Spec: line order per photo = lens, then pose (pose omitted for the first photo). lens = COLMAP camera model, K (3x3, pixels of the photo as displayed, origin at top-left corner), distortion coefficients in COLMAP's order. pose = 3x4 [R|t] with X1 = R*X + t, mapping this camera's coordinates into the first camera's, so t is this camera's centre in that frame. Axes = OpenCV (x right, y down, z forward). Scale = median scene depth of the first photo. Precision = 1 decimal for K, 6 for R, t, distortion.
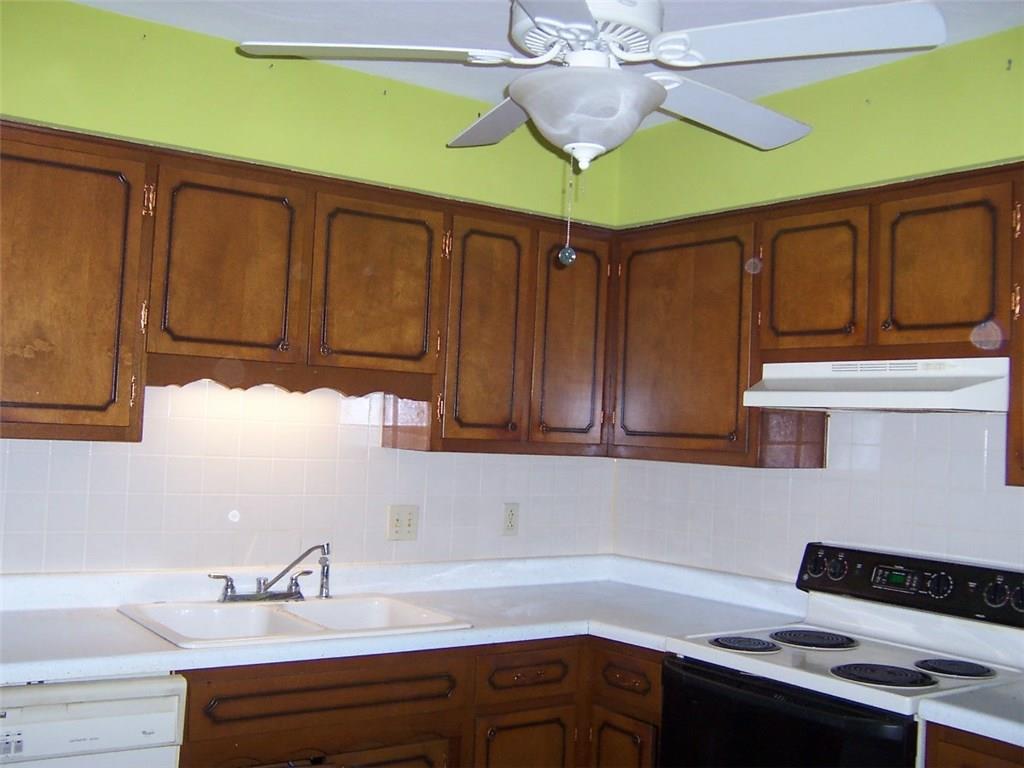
lens RADIAL K [[1111.3, 0, 501.9], [0, 1111.3, 383.1], [0, 0, 1]] dist [-0.147686, 0.221867]
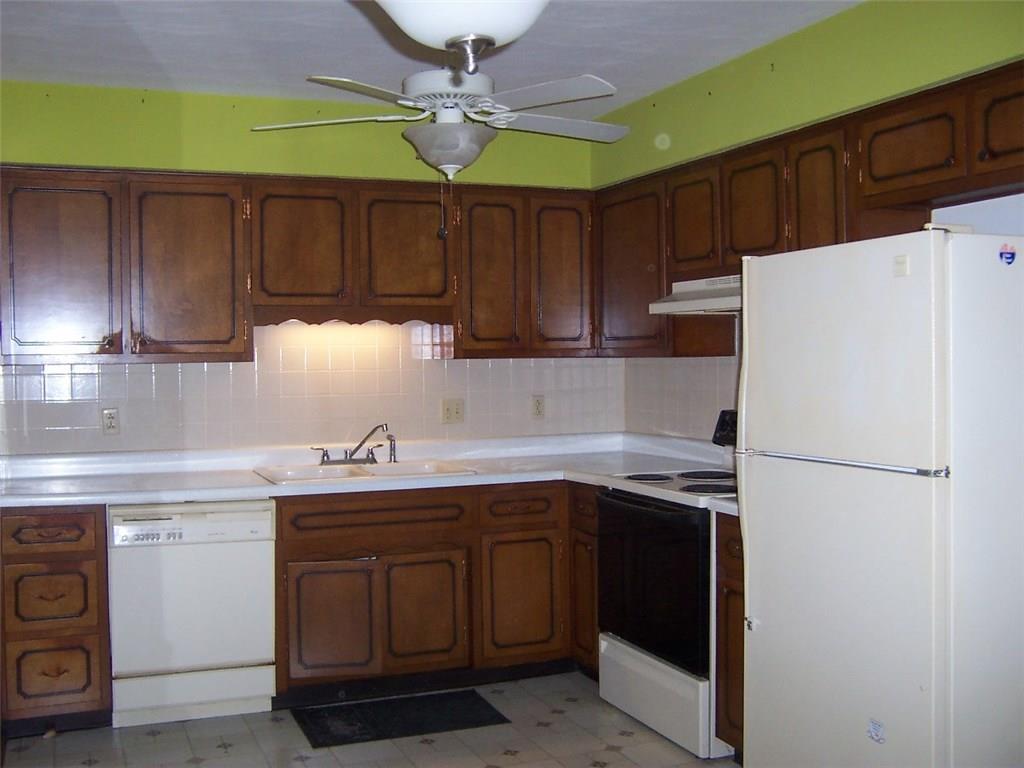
lens RADIAL K [[1111.3, 0, 501.9], [0, 1111.3, 383.1], [0, 0, 1]] dist [-0.147686, 0.221867]
pose [[0.971298, -0.051112, -0.232310, 0.353447], [0.065147, 0.996460, 0.053144, 0.020779], [0.228771, -0.066753, 0.971189, -0.428757]]
